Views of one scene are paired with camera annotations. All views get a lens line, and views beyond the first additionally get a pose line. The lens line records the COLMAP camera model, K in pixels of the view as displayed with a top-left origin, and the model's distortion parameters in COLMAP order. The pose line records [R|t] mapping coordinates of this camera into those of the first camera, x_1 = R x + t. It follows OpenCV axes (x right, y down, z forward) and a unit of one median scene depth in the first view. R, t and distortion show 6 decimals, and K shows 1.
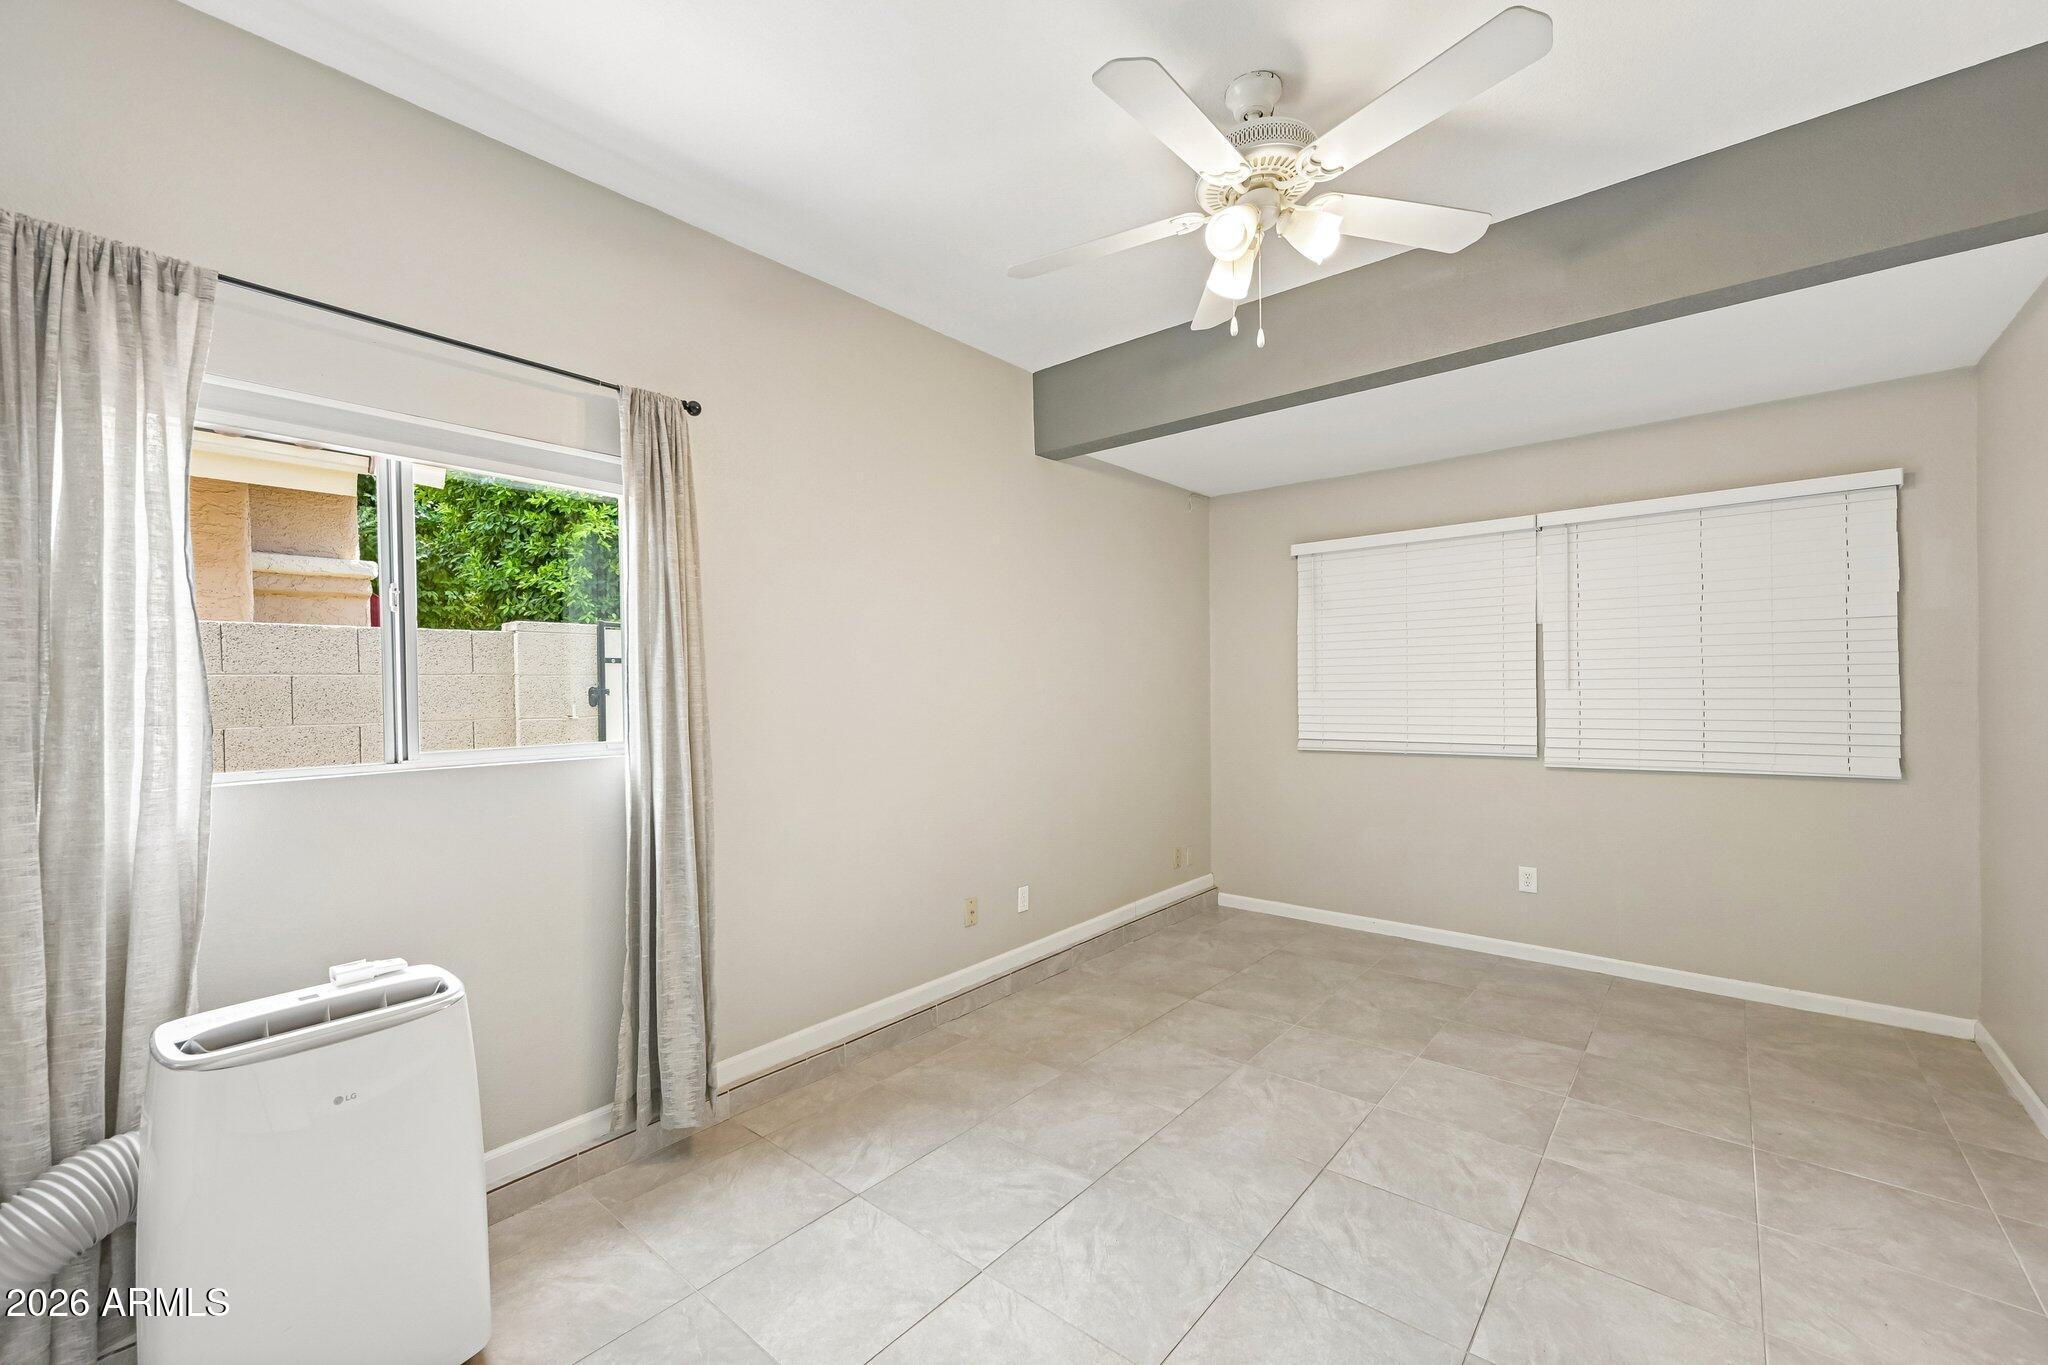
lens RADIAL K [[821.8, 0, 1021.0], [0, 821.8, 671.6], [0, 0, 1]] dist [0.000959, 0.000181]
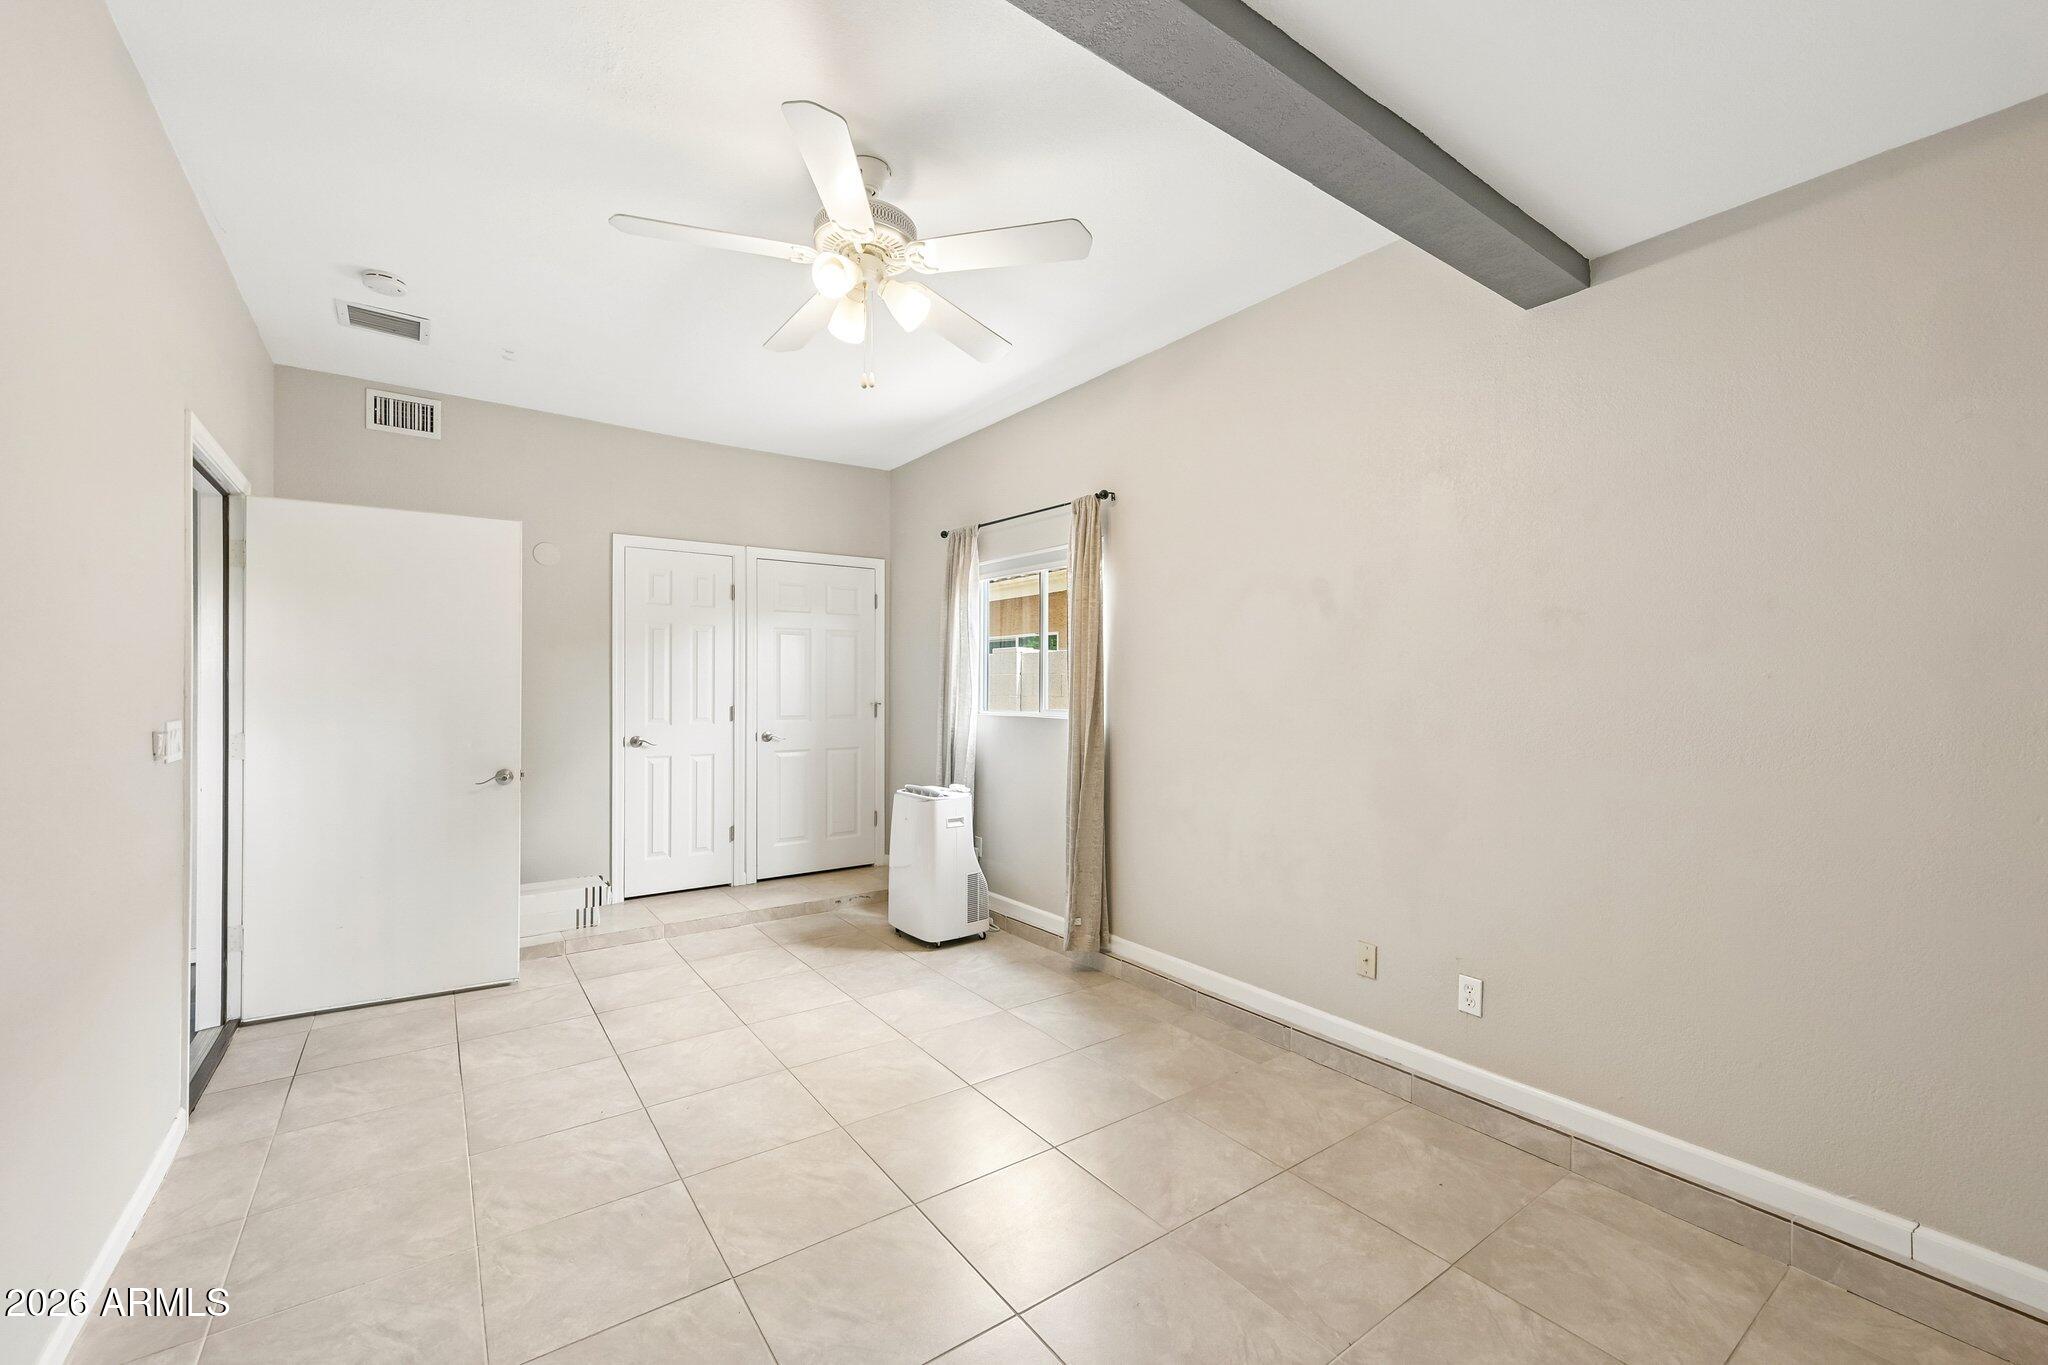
lens RADIAL K [[821.8, 0, 1021.0], [0, 821.8, 671.6], [0, 0, 1]] dist [0.000959, 0.000181]
pose [[-0.233103, -0.007021, -0.972427, 0.975226], [0.018742, 0.999756, -0.011711, 0.017756], [0.972271, -0.020955, -0.232914, 1.057725]]
